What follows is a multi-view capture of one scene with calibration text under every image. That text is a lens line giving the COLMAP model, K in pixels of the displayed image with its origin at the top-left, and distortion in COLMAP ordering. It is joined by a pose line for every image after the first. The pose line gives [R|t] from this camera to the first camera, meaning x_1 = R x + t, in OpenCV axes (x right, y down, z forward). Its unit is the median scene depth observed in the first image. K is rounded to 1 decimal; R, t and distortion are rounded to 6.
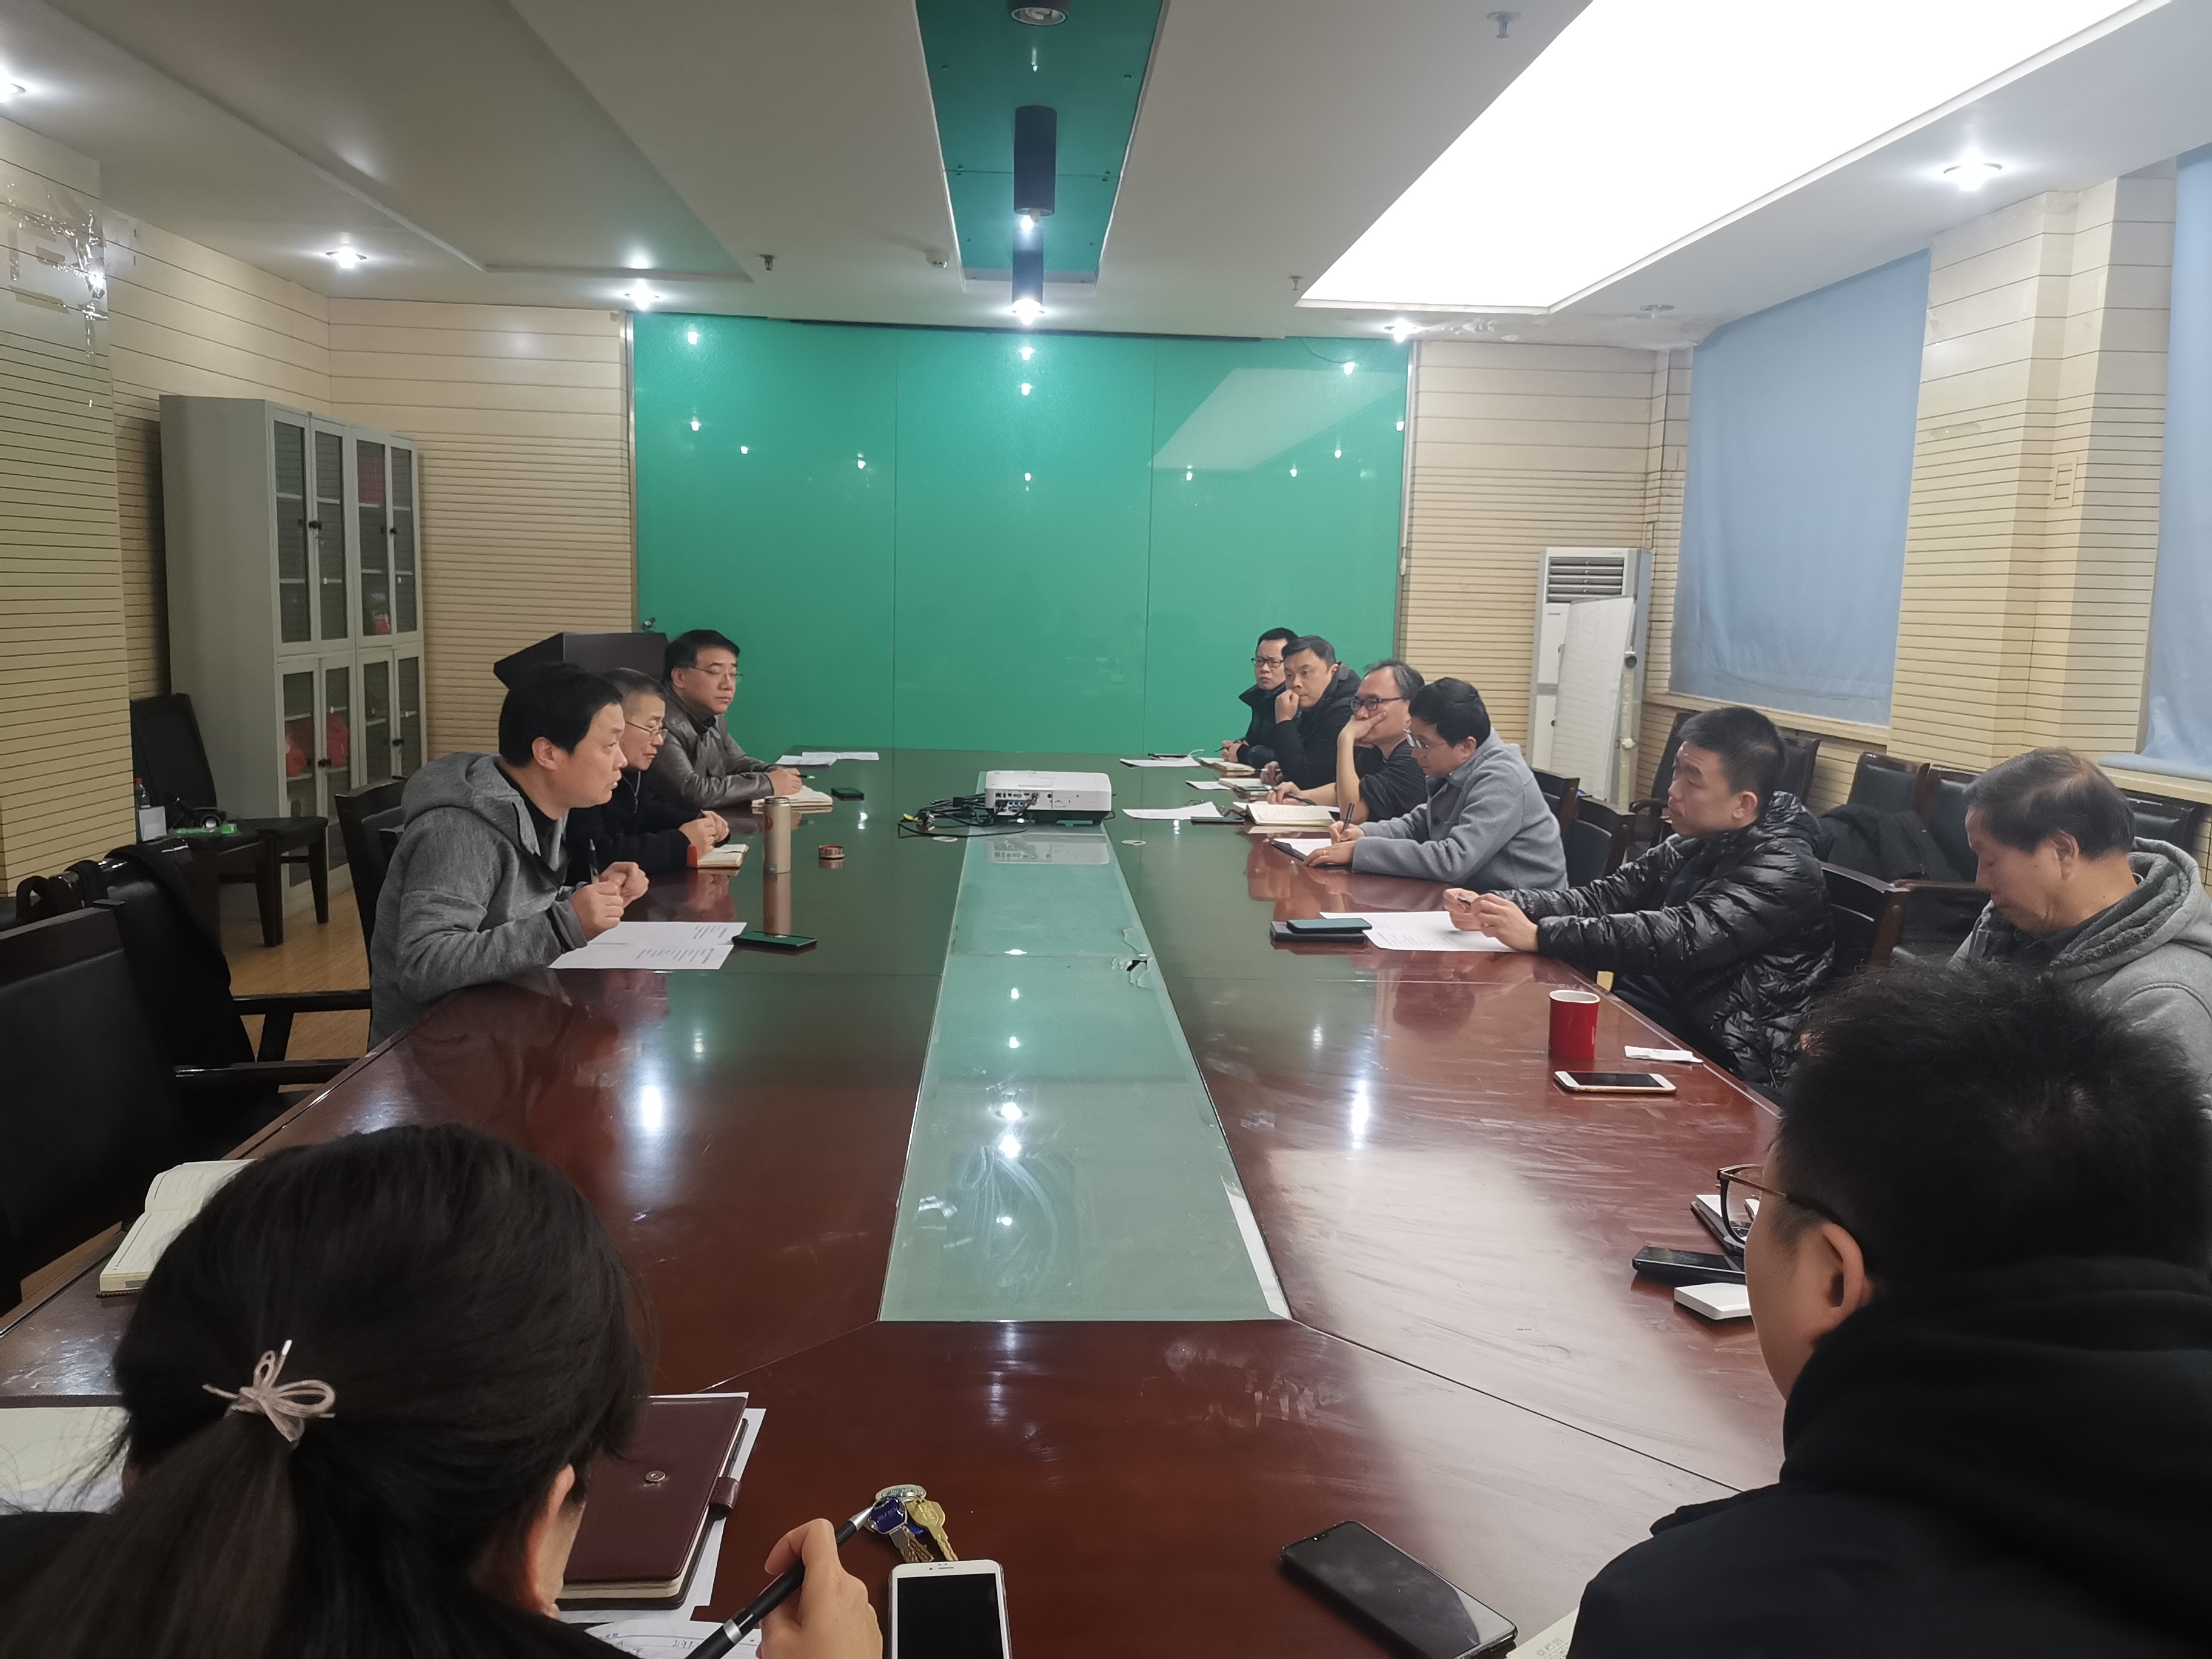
lens RADIAL K [[1711.4, 0, 1105.8], [0, 1711.4, 828.8], [0, 0, 1]] dist [0.046758, -0.035265]
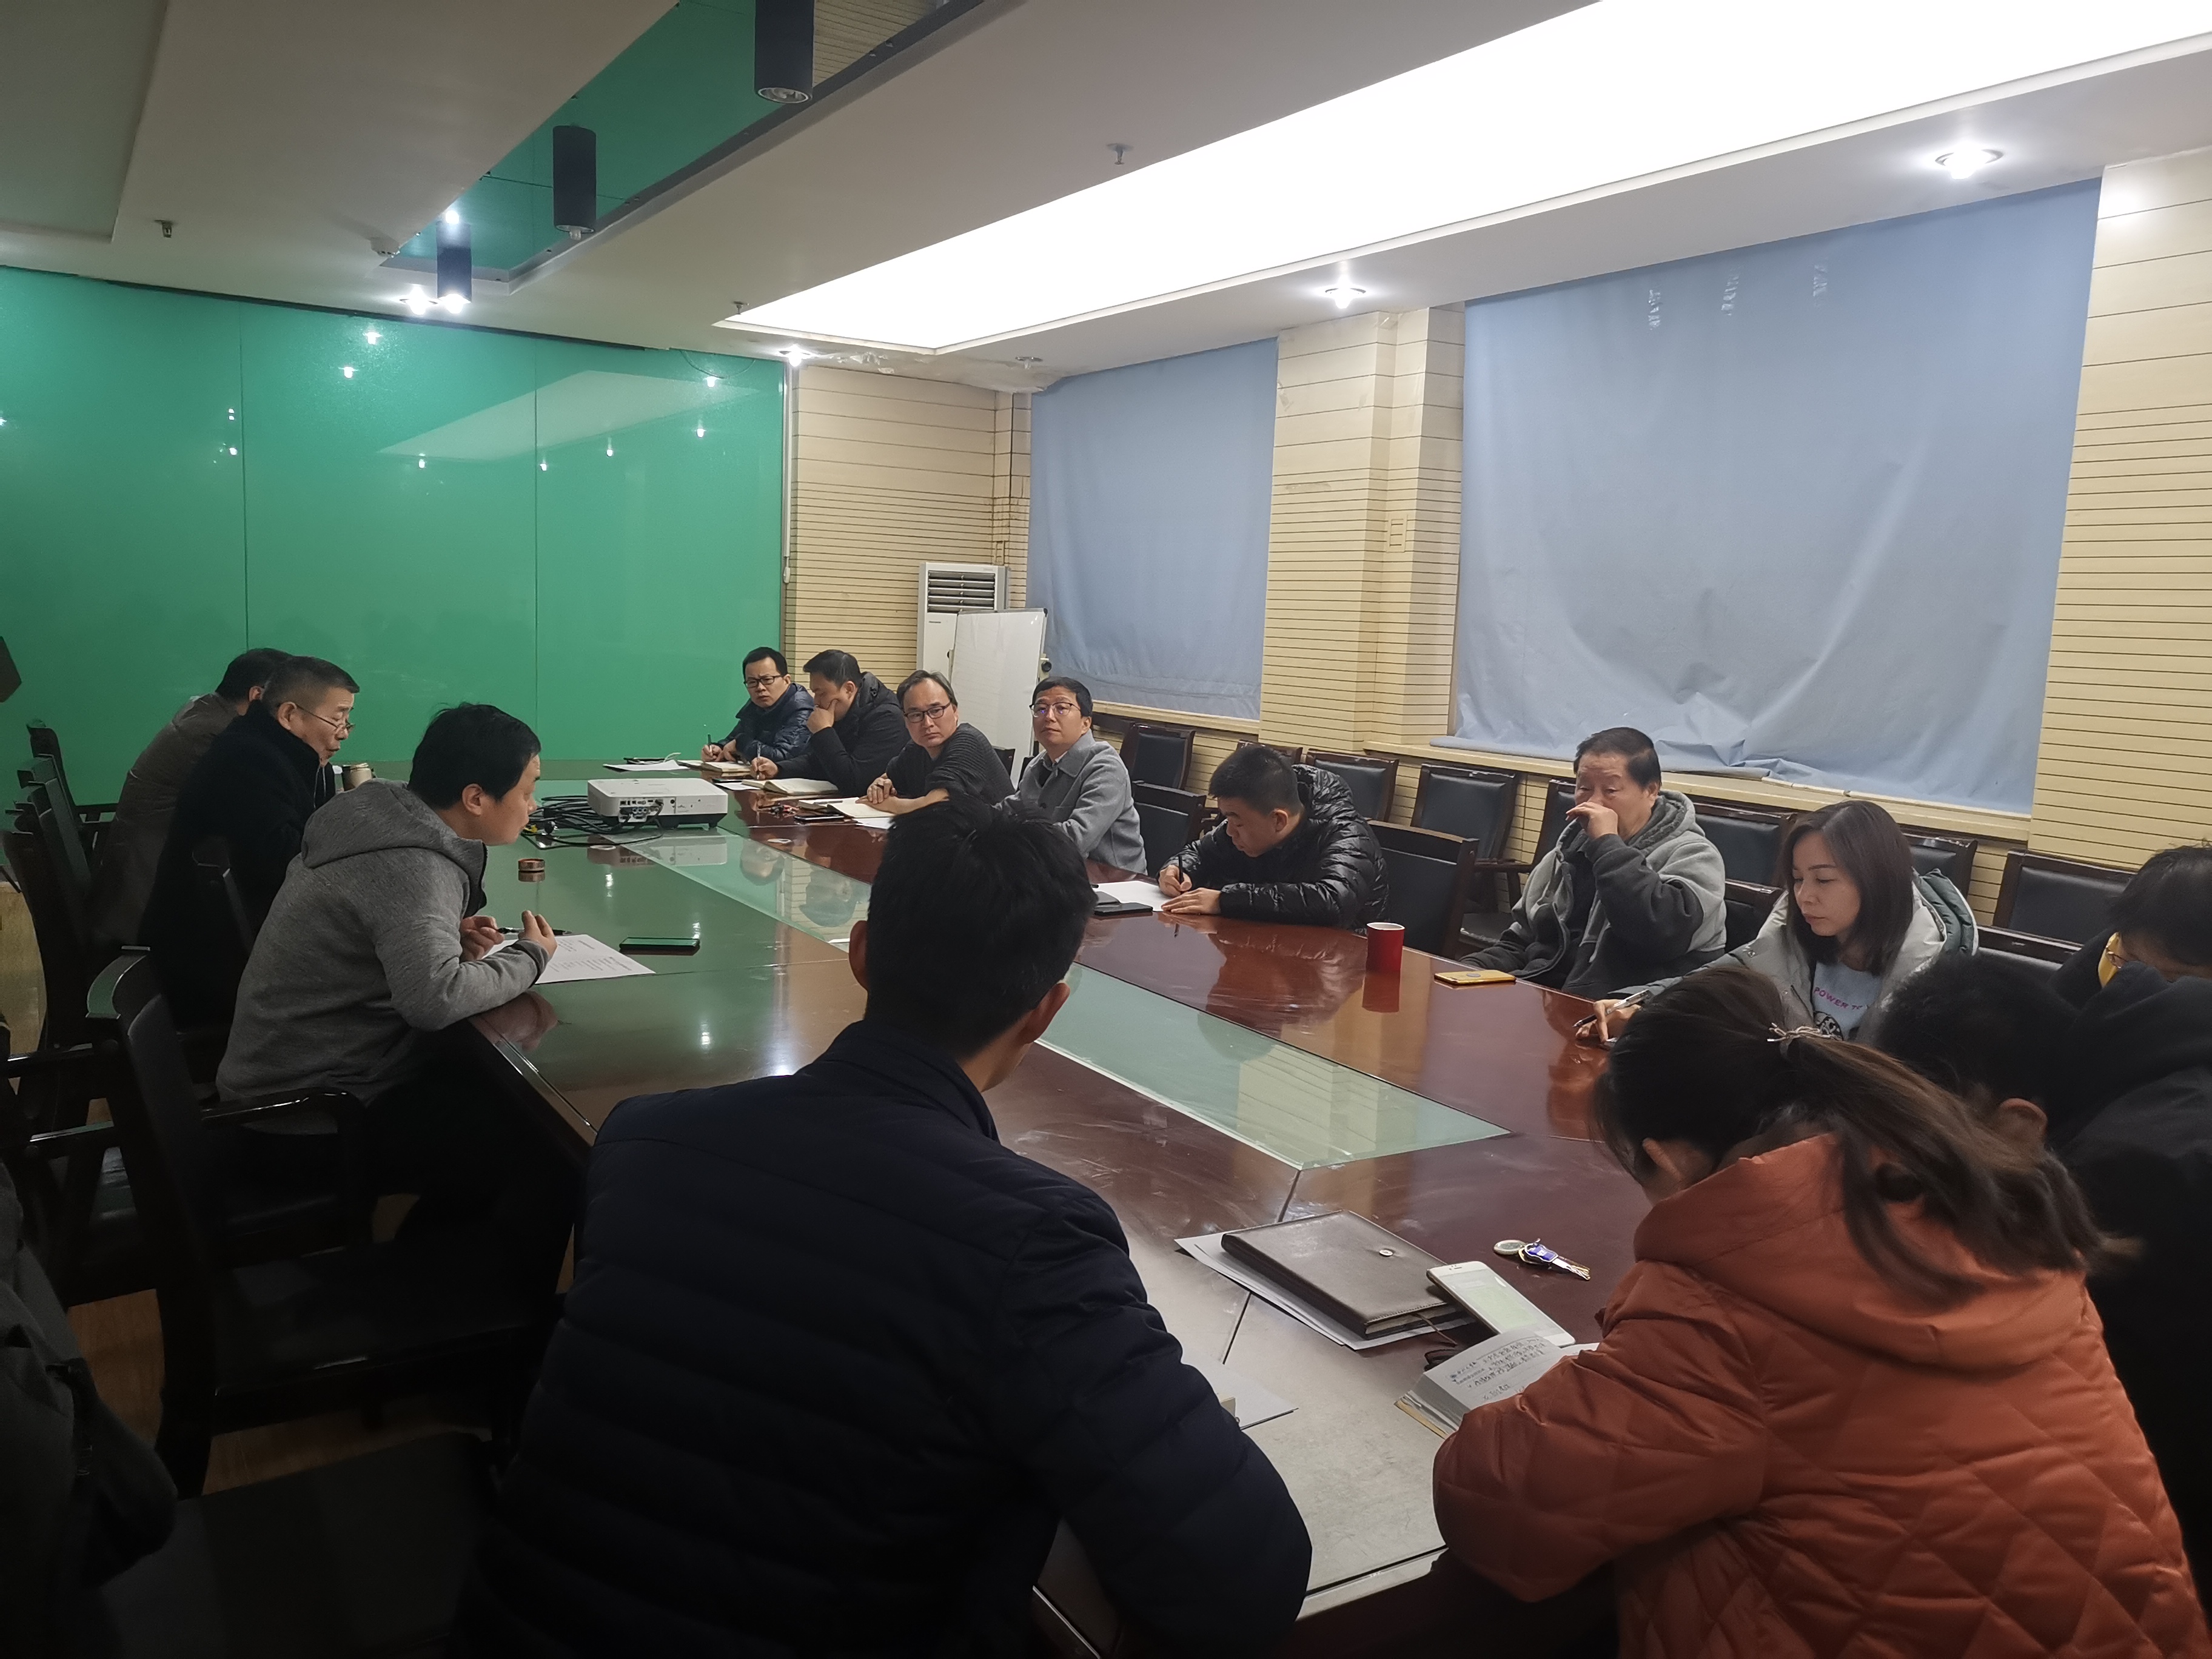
lens RADIAL K [[1711.4, 0, 1120.1], [0, 1711.4, 832.9], [0, 0, 1]] dist [0.046758, -0.035265]
pose [[0.875718, -0.051756, 0.480041, -0.214230], [0.048911, 0.998633, 0.018441, -0.004323], [-0.480339, 0.007331, 0.877052, -0.036767]]
